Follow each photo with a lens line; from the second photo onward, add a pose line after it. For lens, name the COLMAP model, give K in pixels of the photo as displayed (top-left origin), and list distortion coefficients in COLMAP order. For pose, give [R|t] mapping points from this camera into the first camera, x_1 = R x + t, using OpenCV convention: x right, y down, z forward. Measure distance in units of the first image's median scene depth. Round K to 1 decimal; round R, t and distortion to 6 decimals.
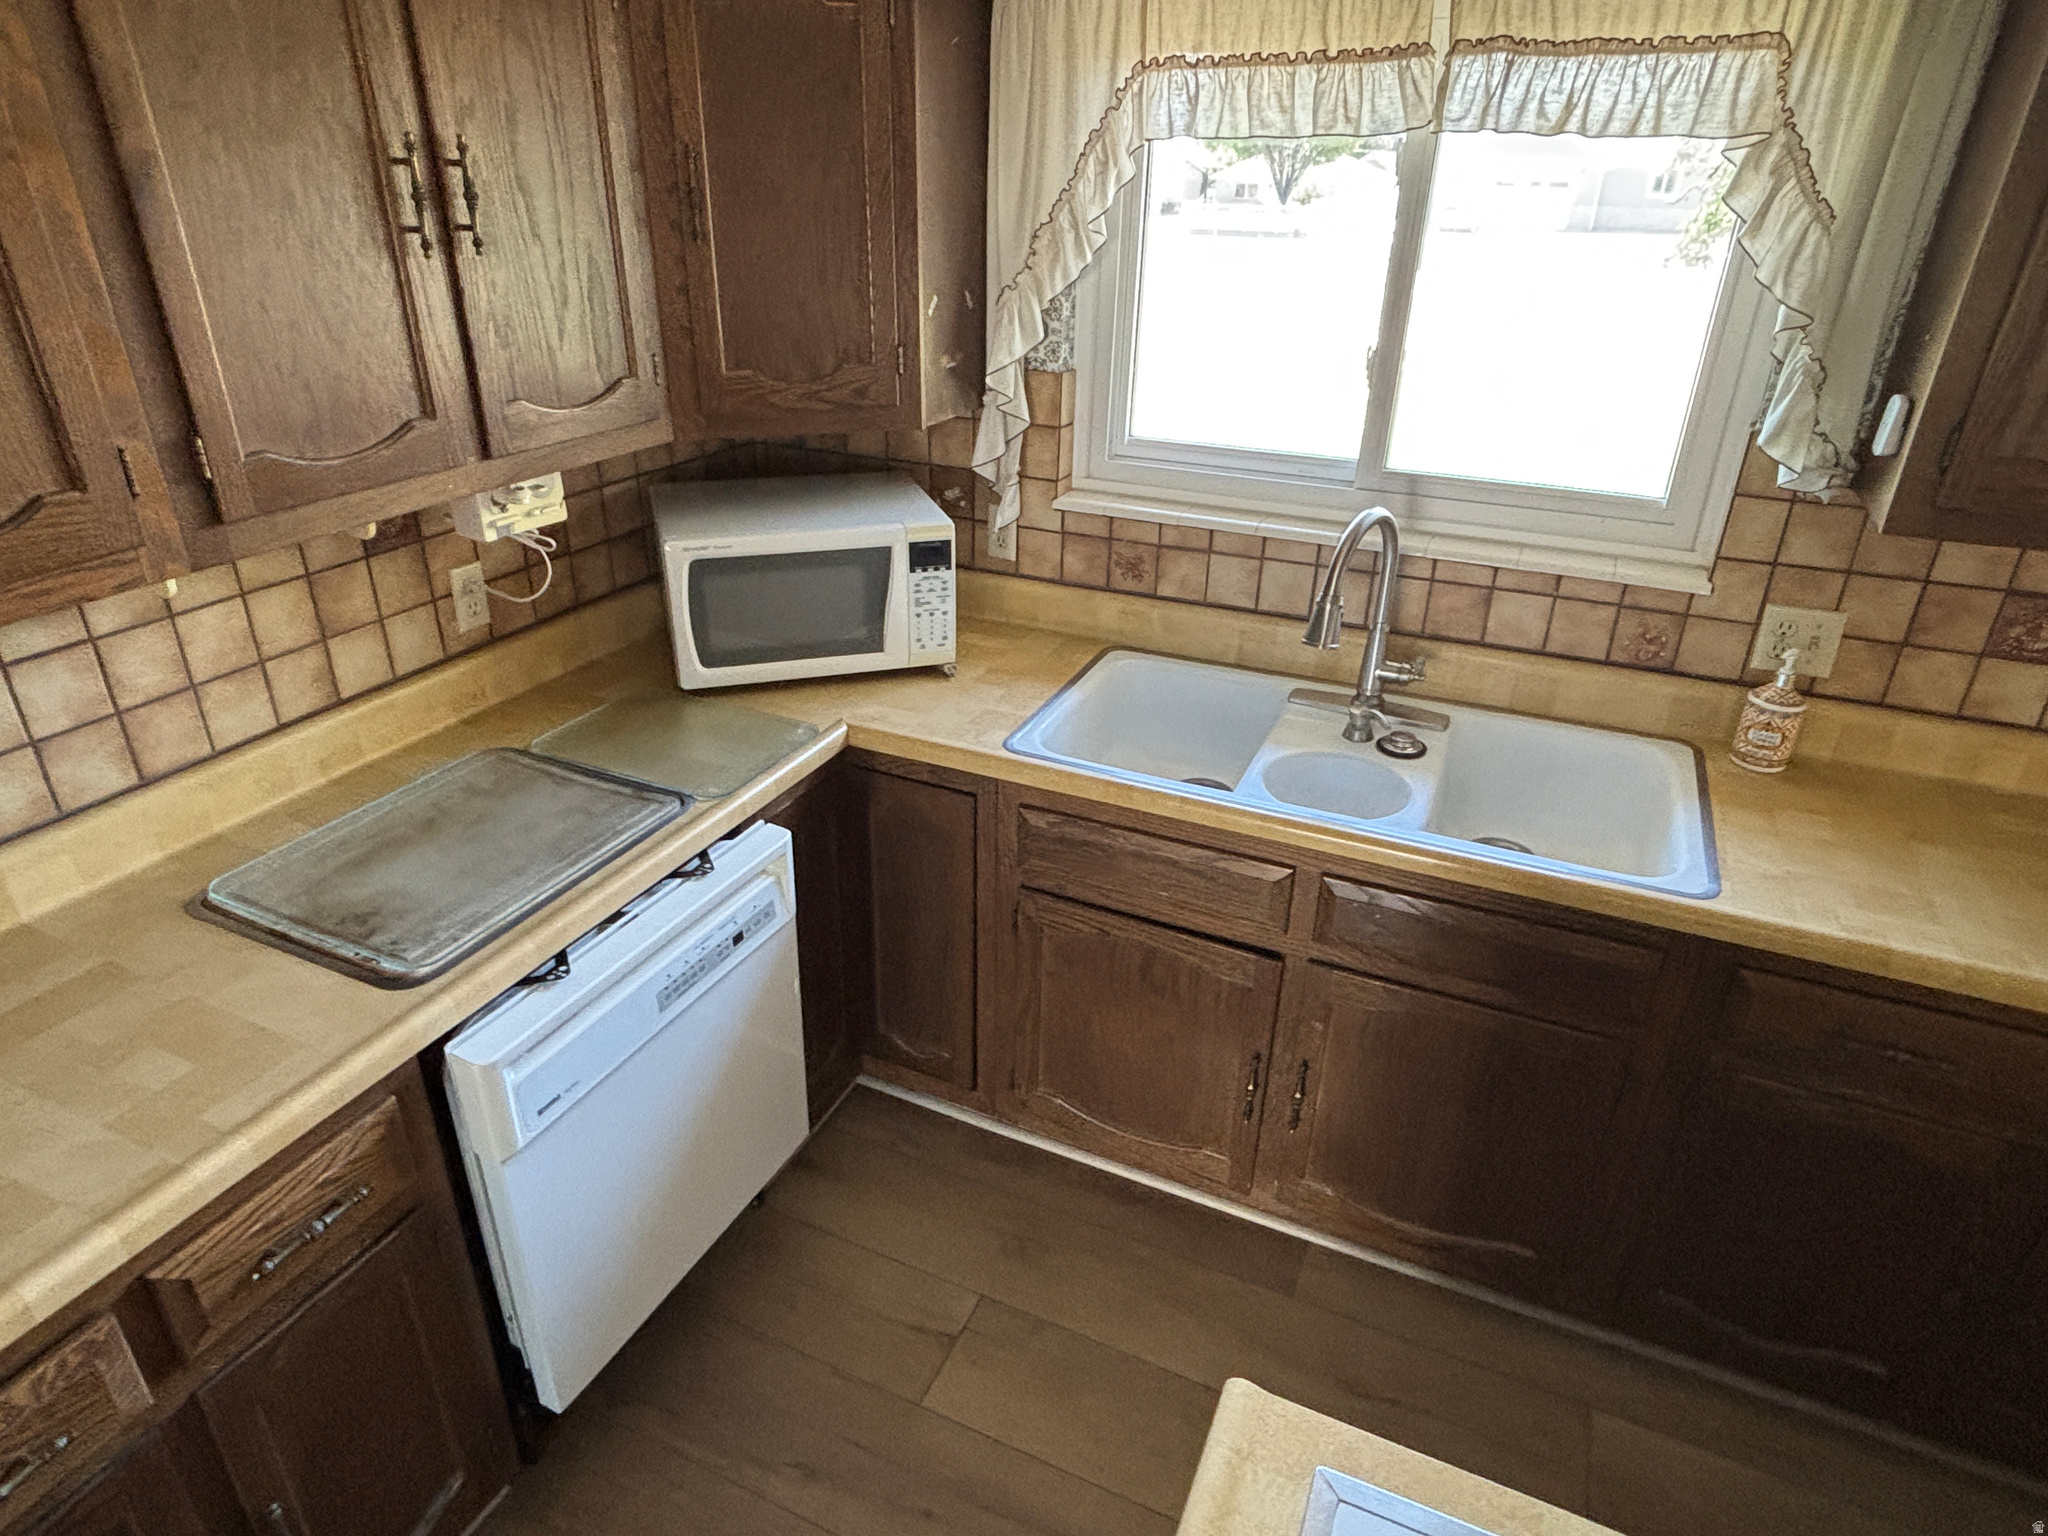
lens RADIAL K [[1196.1, 0, 1022.2], [0, 1196.1, 770.1], [0, 0, 1]] dist [-0.007244, 0.001186]
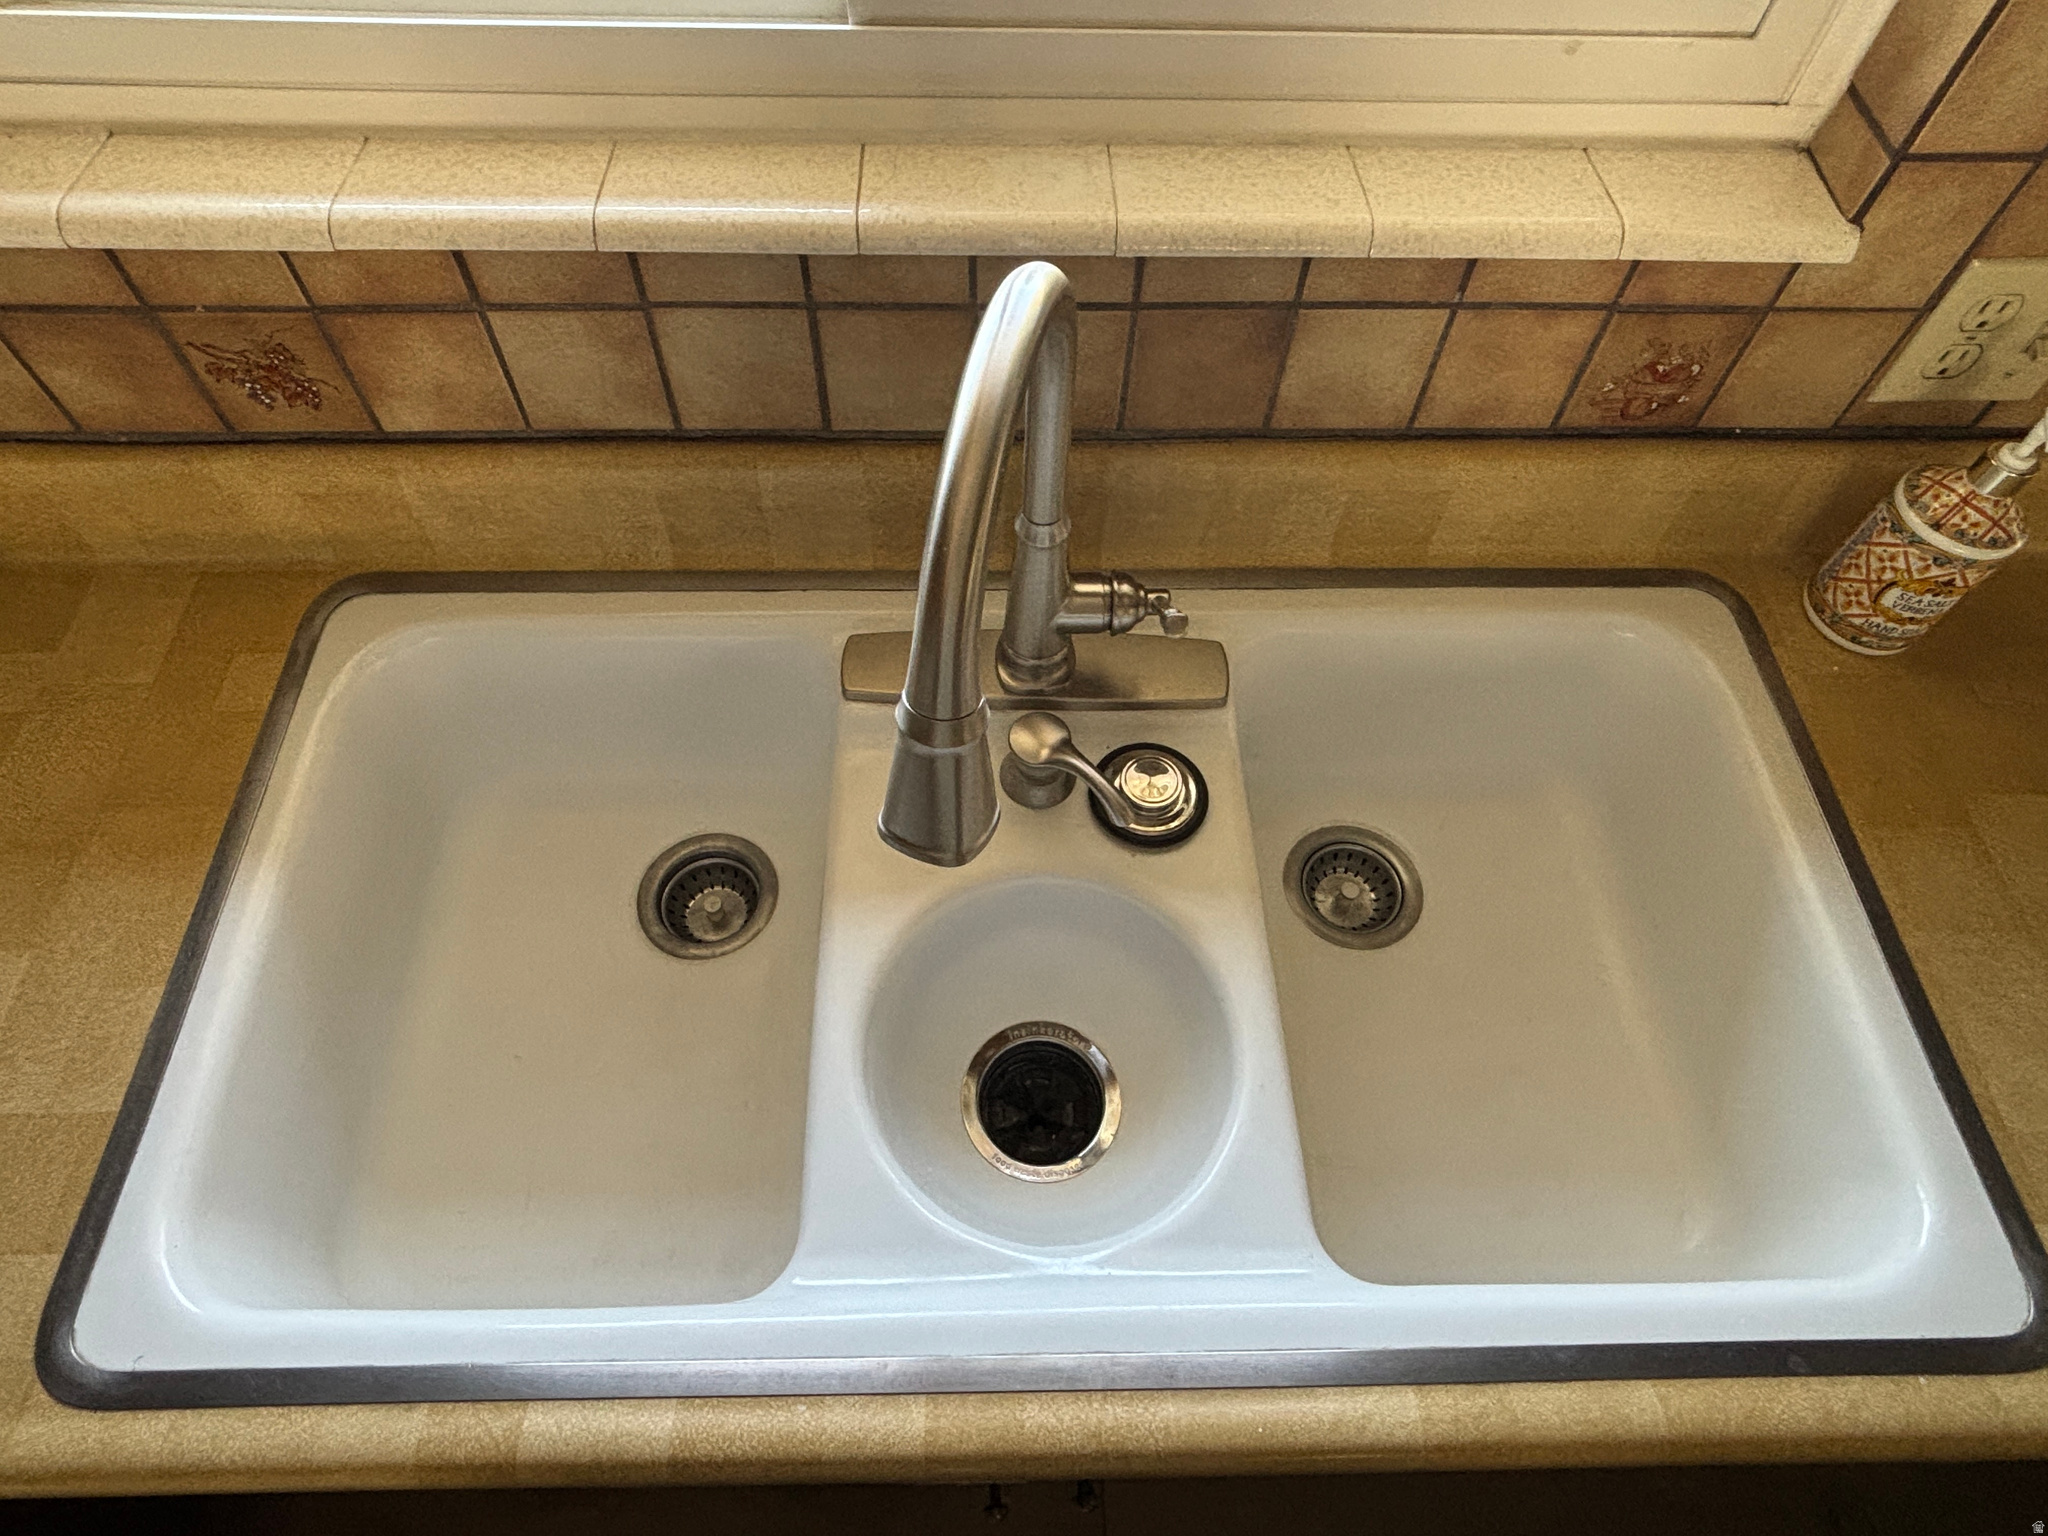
lens RADIAL K [[1196.1, 0, 1023.1], [0, 1196.1, 761.5], [0, 0, 1]] dist [-0.007244, 0.001186]
pose [[0.898088, -0.367143, 0.242164, 0.182450], [0.188701, 0.819004, 0.541871, -0.251930], [-0.397277, -0.440951, 0.804819, 0.684430]]
